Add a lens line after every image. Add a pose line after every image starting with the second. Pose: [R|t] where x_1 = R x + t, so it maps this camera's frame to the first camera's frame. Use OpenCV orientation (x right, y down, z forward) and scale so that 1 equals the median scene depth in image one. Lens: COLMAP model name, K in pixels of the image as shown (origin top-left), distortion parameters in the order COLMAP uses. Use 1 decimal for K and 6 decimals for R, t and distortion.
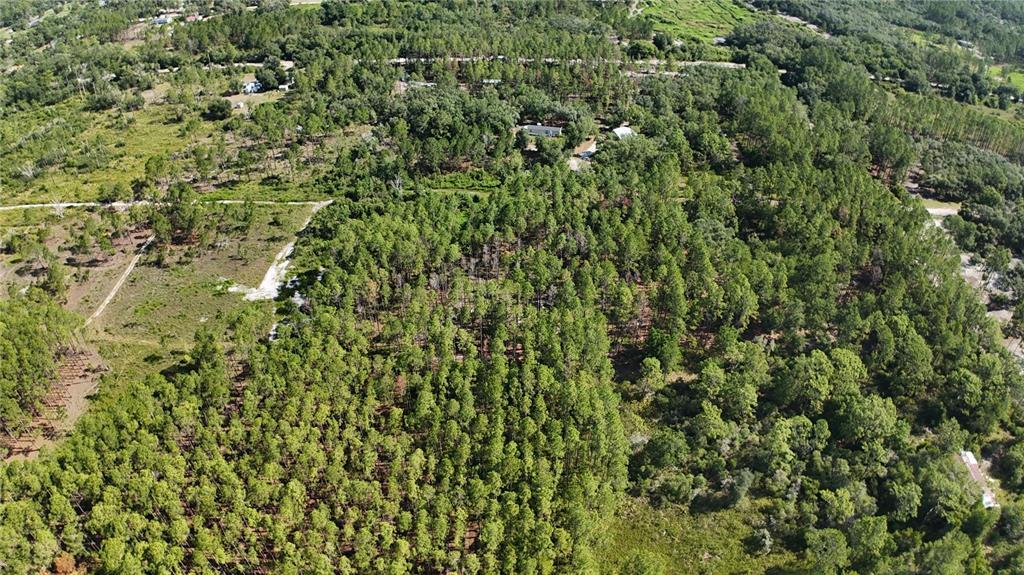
lens RADIAL K [[638.0, 0, 514.2], [0, 638.0, 292.3], [0, 0, 1]] dist [-0.189792, 0.022636]
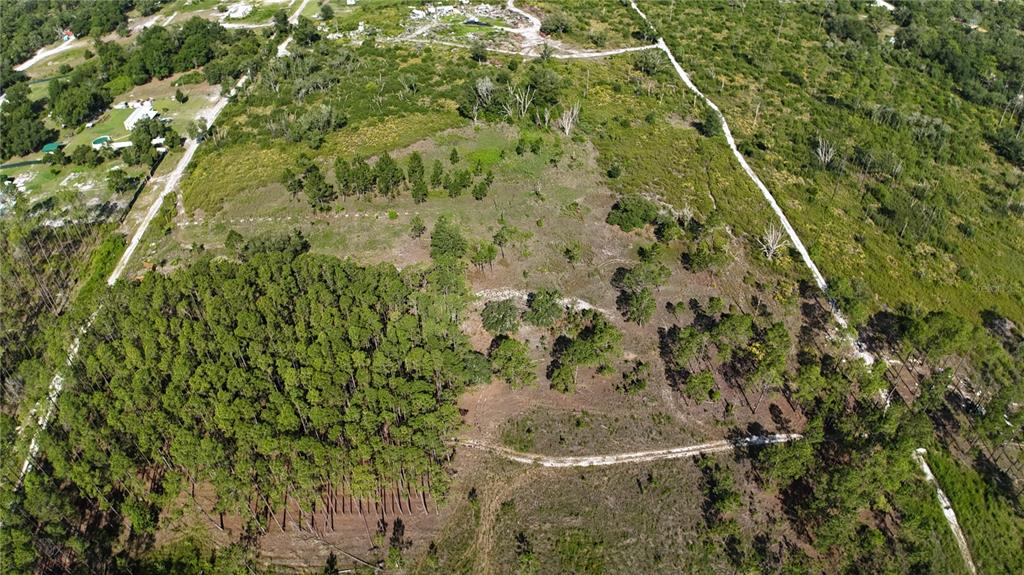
lens RADIAL K [[638.0, 0, 514.2], [0, 638.0, 292.3], [0, 0, 1]] dist [-0.189792, 0.022636]
pose [[0.076236, 0.648984, -0.756973, -0.279866], [-0.610040, 0.630869, 0.479433, -0.237765], [0.788695, 0.425234, 0.444001, 0.473894]]
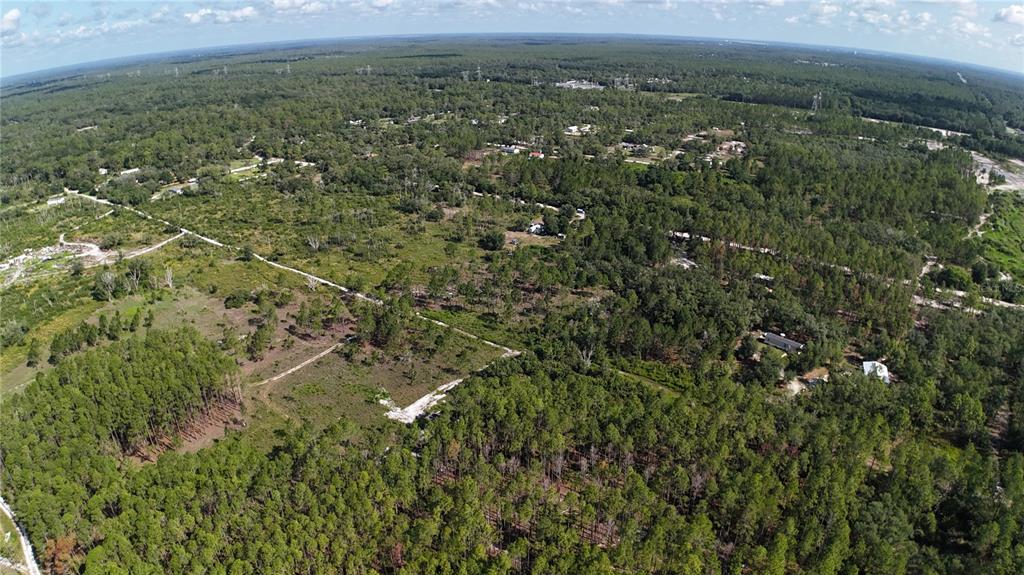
lens RADIAL K [[638.0, 0, 514.2], [0, 638.0, 292.3], [0, 0, 1]] dist [-0.189792, 0.022636]
pose [[0.819026, 0.220493, -0.529697, 0.199656], [-0.345362, 0.926684, -0.148261, -0.074979], [0.458171, 0.304367, 0.835129, 0.108287]]
